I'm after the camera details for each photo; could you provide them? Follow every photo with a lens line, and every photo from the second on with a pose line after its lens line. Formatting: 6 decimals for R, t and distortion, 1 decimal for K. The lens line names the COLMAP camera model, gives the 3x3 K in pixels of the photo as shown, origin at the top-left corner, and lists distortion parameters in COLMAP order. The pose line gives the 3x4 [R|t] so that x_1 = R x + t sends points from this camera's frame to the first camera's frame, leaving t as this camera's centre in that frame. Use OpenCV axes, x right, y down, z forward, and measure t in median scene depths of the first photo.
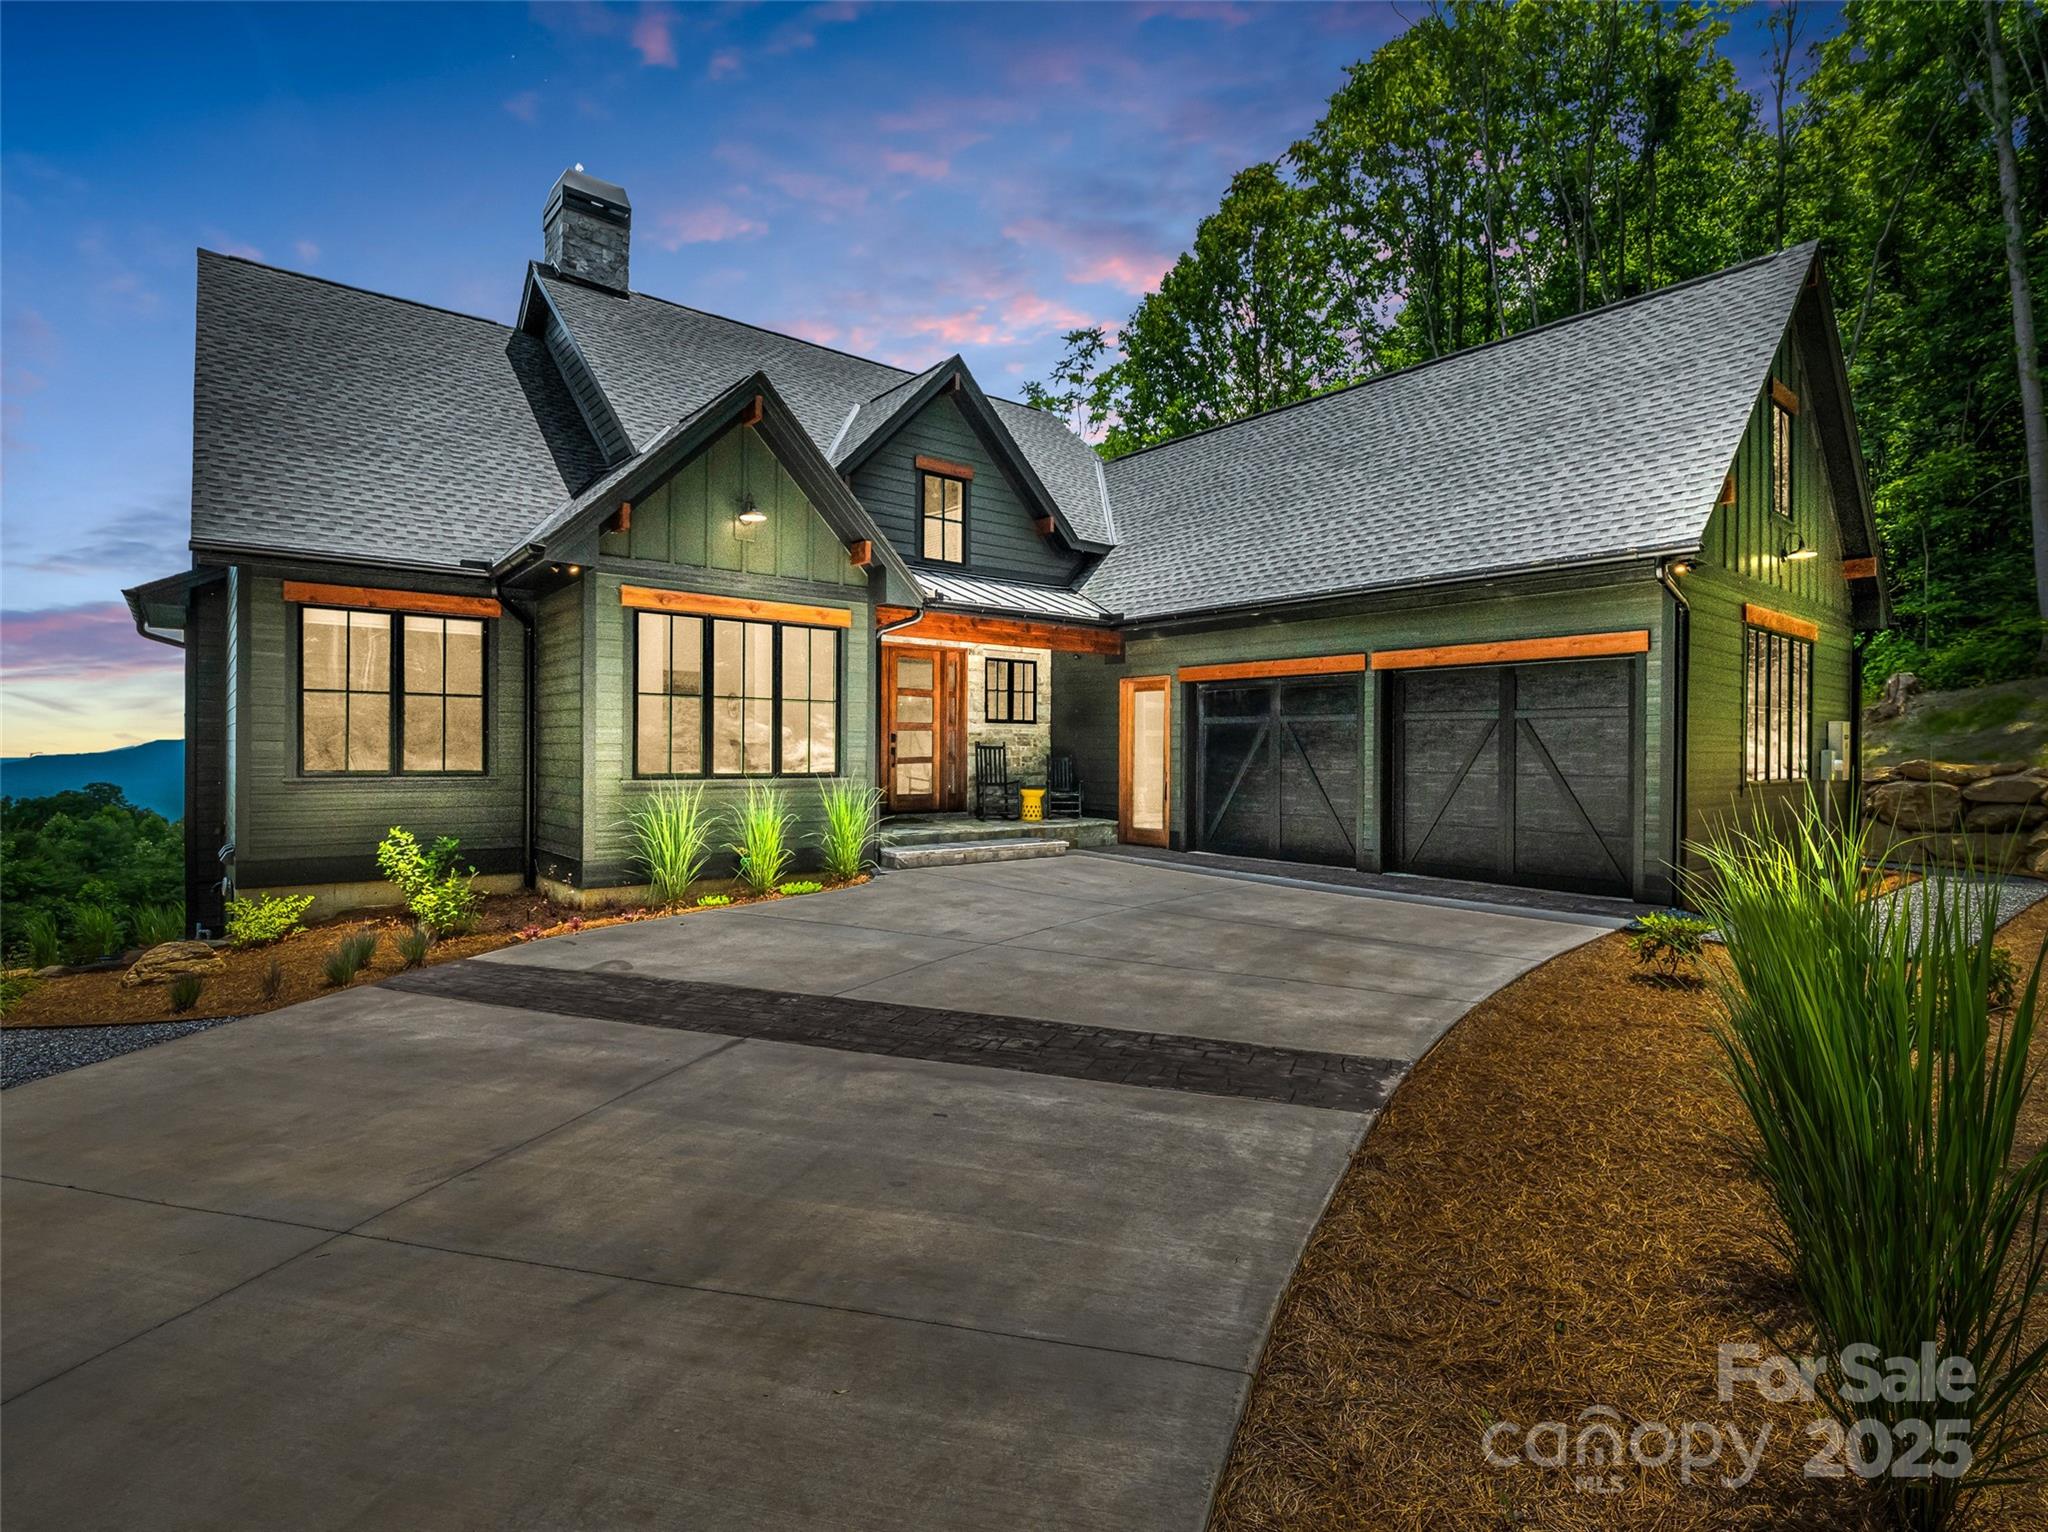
lens RADIAL K [[1004.1, 0, 1024.0], [0, 1004.1, 766.0], [0, 0, 1]] dist [-0.002138, -0.012900]
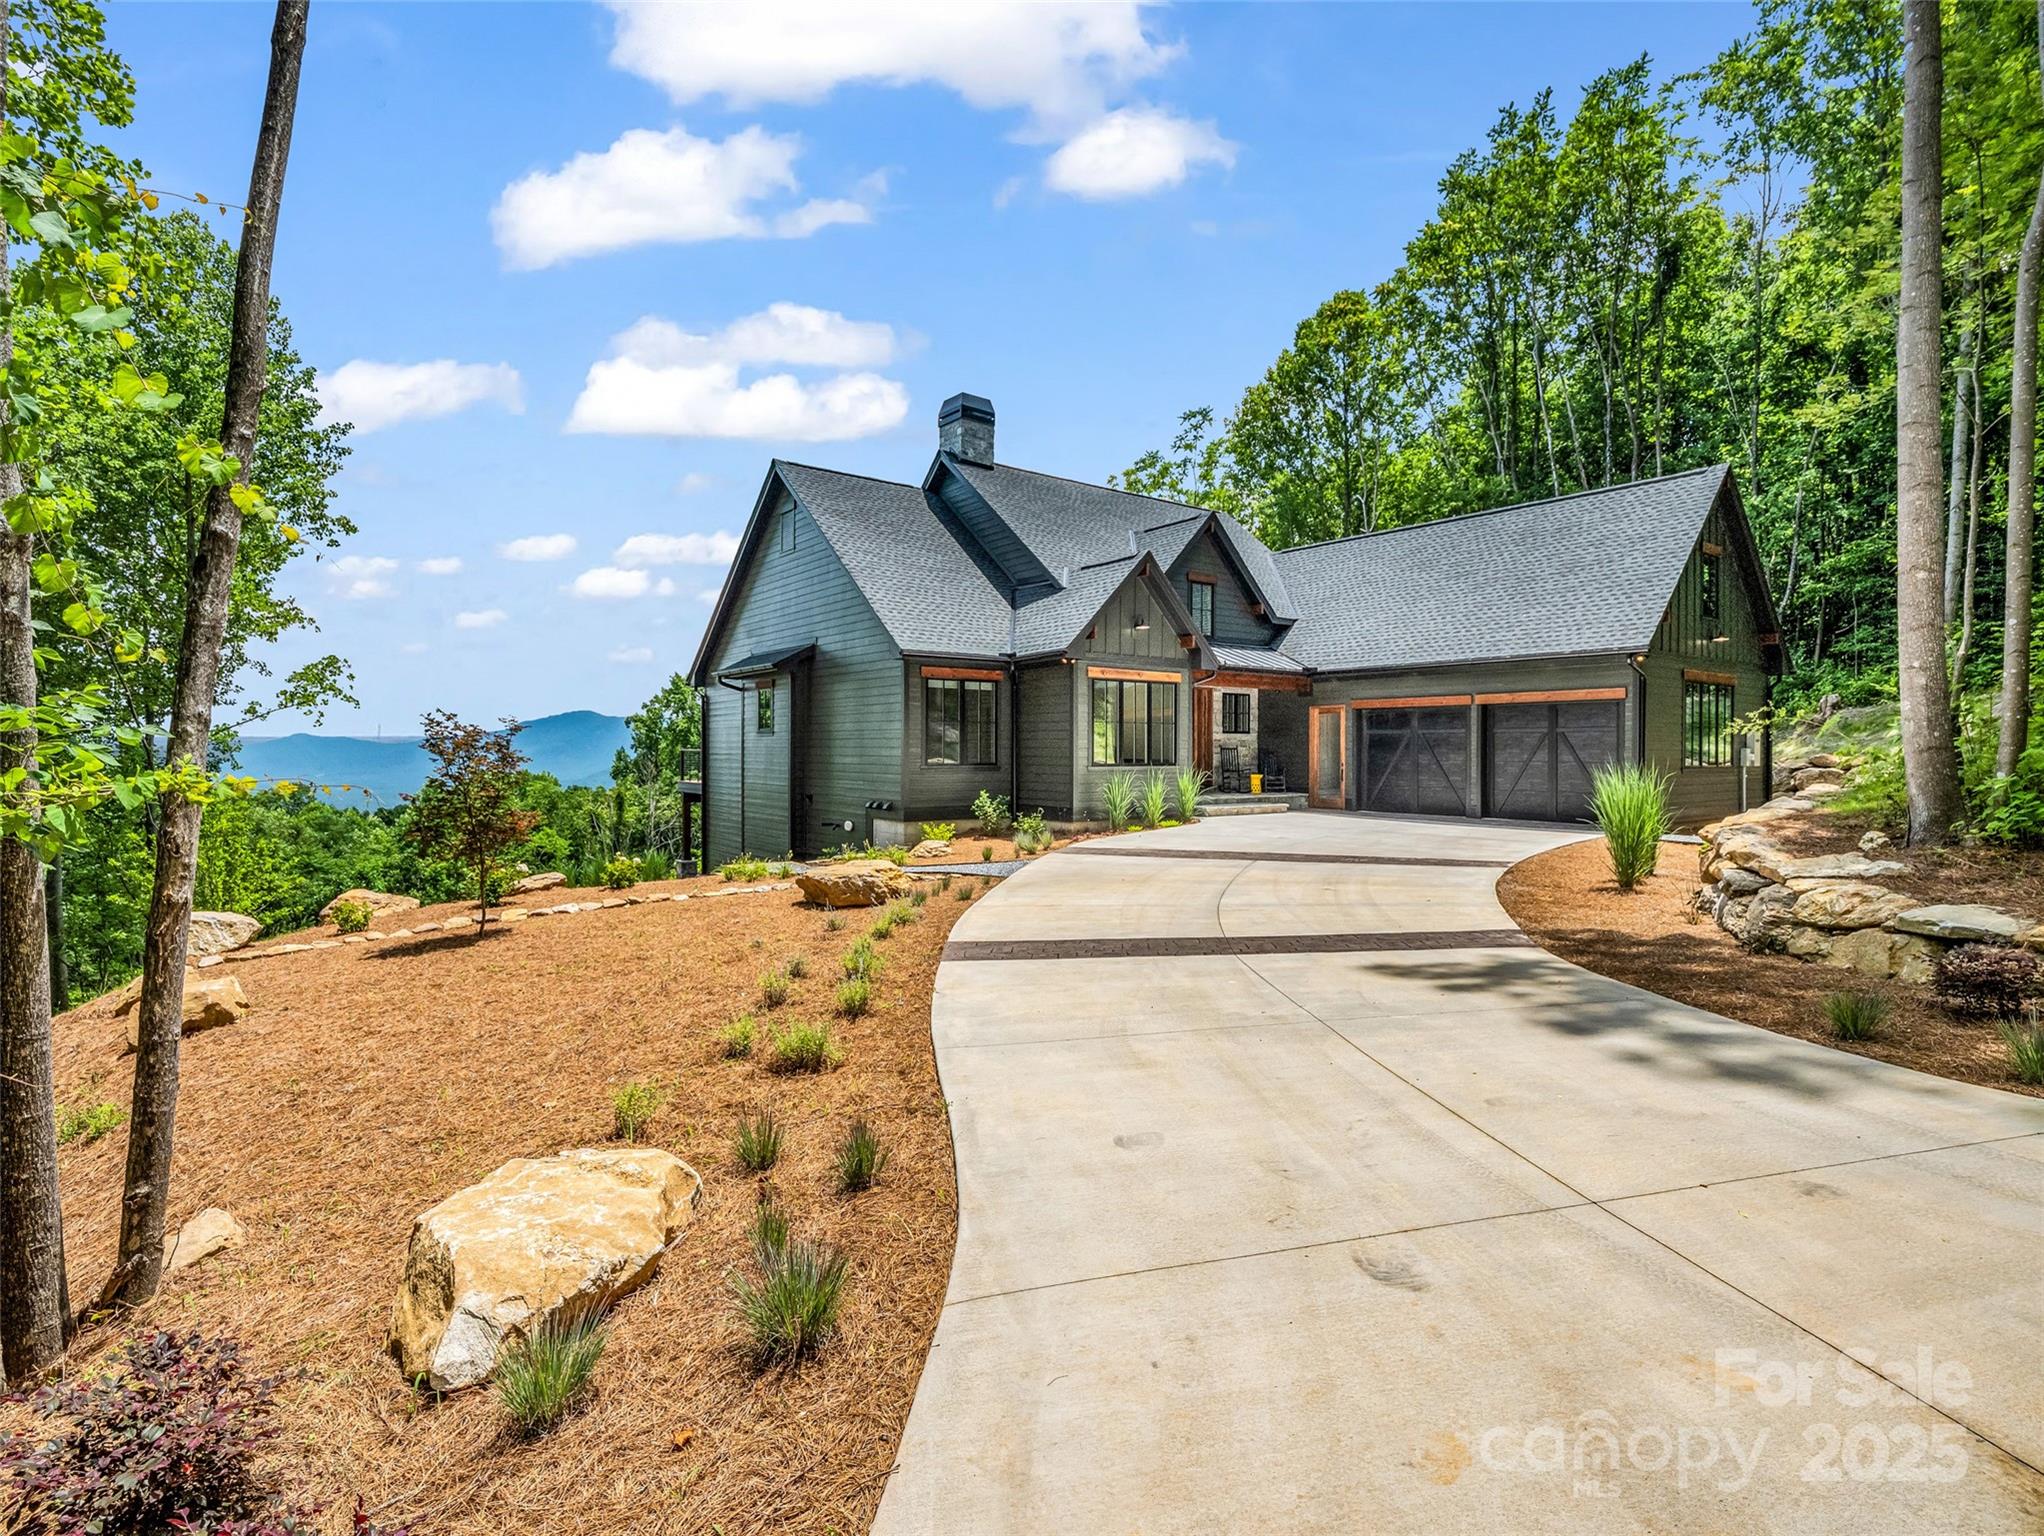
lens RADIAL K [[1016.3, 0, 1026.7], [0, 1016.3, 751.5], [0, 0, 1]] dist [0.002525, 0.000499]
pose [[0.999678, -0.003905, -0.025088, -0.334492], [0.003506, 0.999867, -0.015924, 0.011667], [0.025147, 0.015831, 0.999558, -0.681360]]
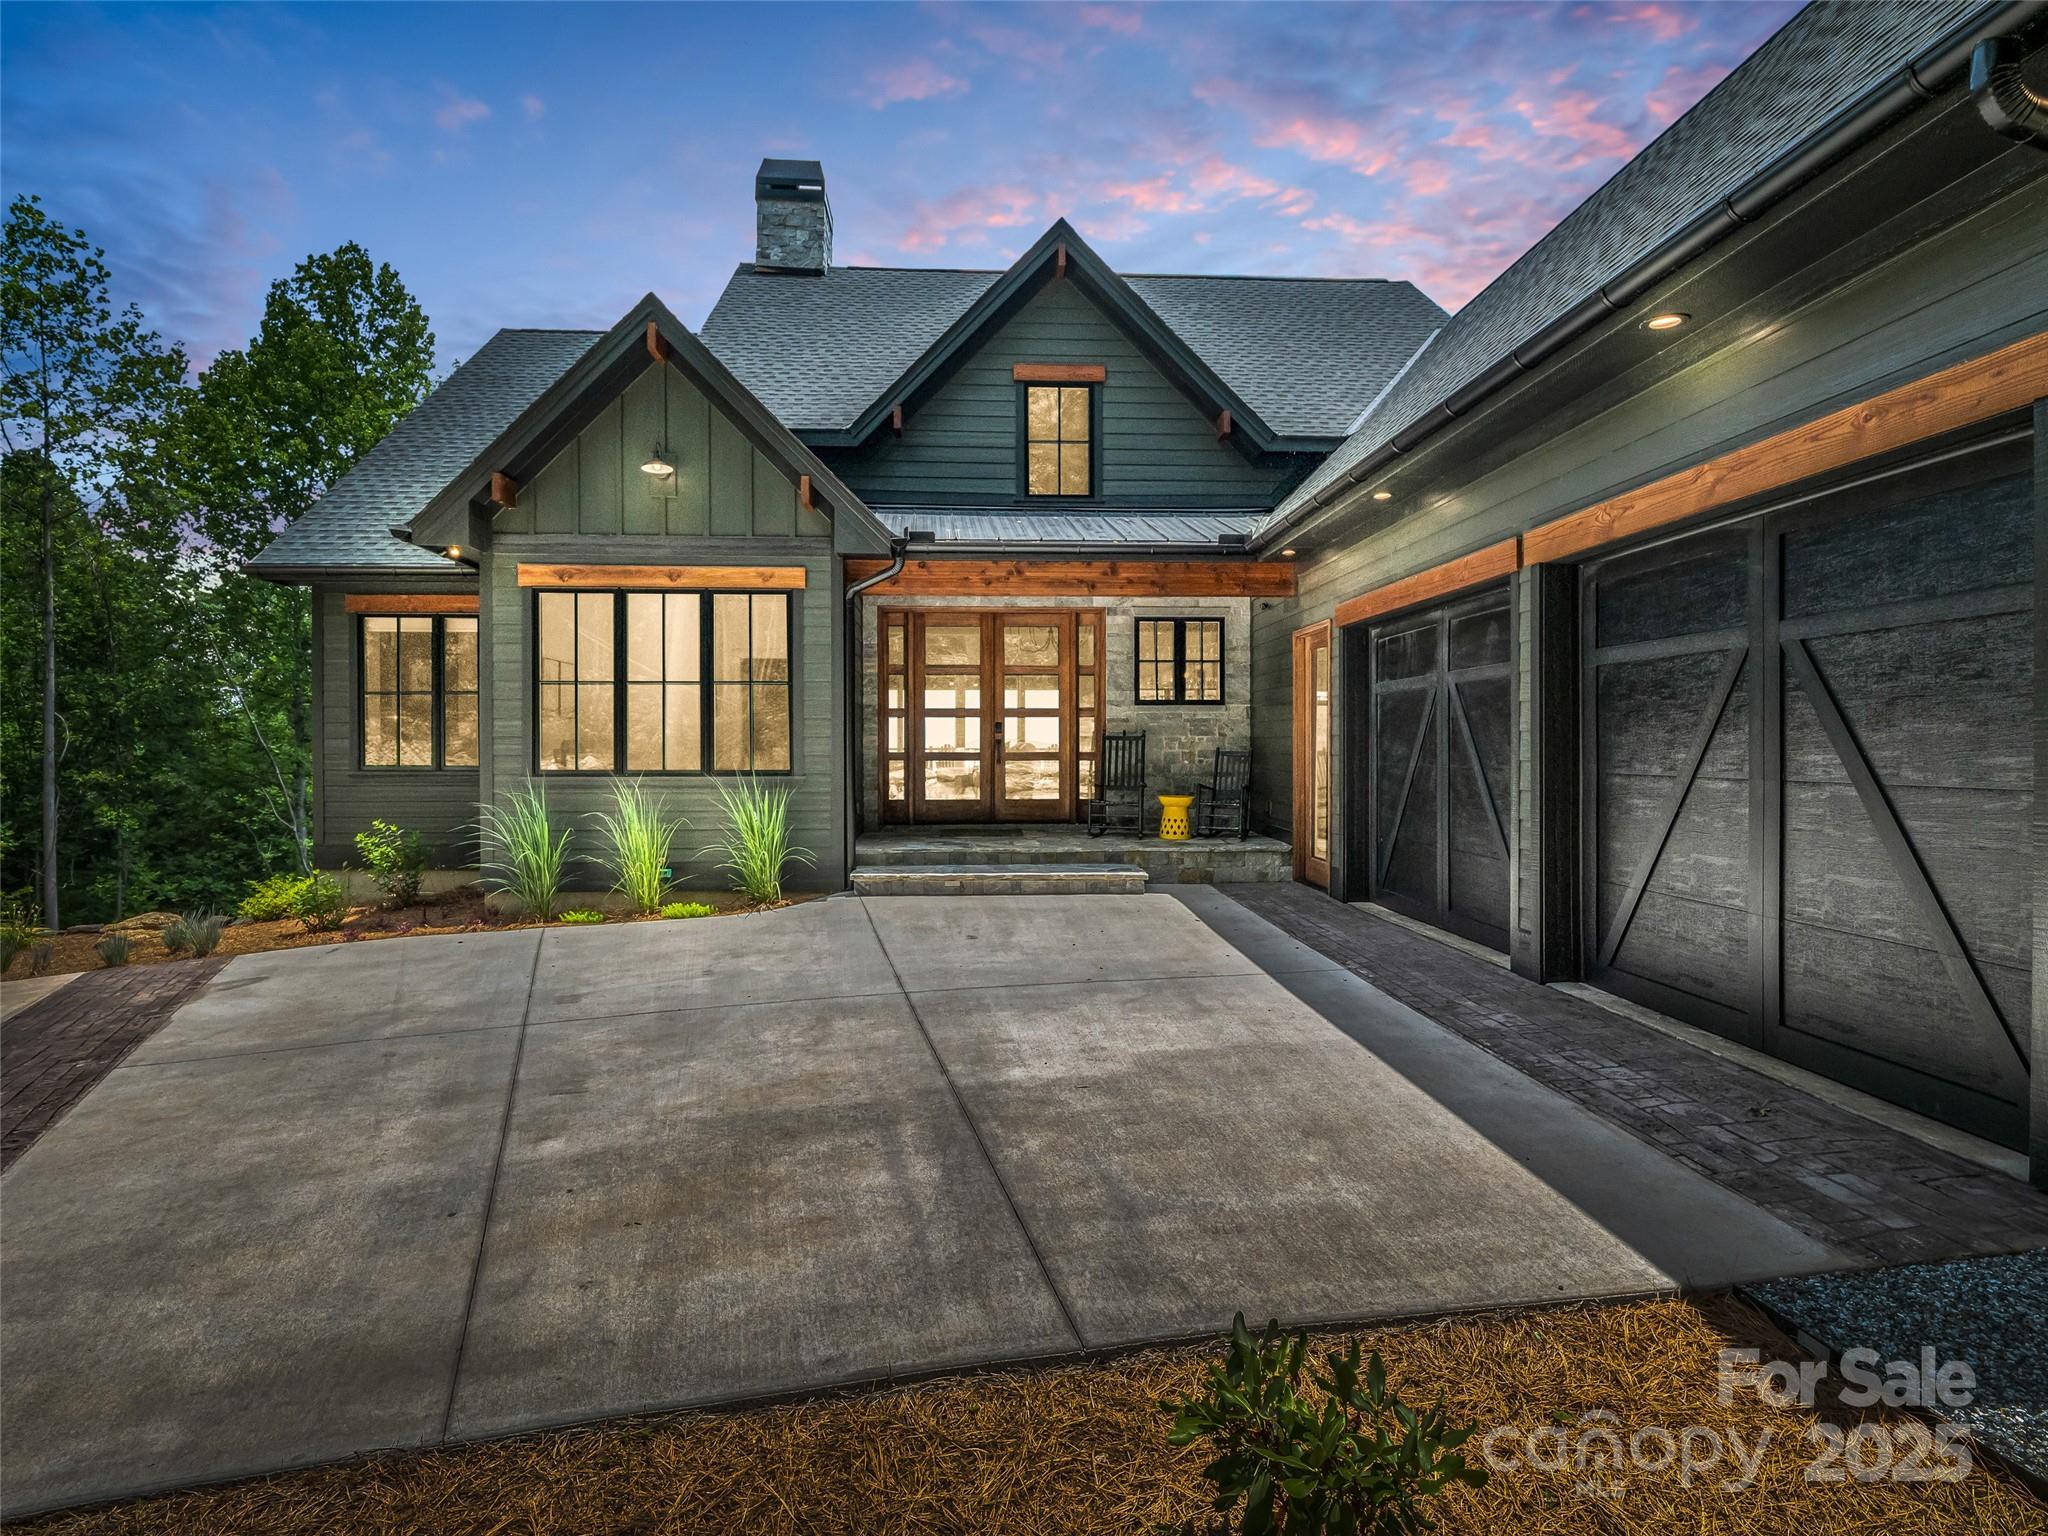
lens RADIAL K [[1011.9, 0, 1014.7], [0, 1011.9, 758.7], [0, 0, 1]] dist [-0.001996, -0.009409]
pose [[0.803135, -0.001375, -0.595796, 0.360281], [-0.002770, 0.999978, -0.006042, 0.001554], [0.595791, 0.006503, 0.803113, 0.370094]]
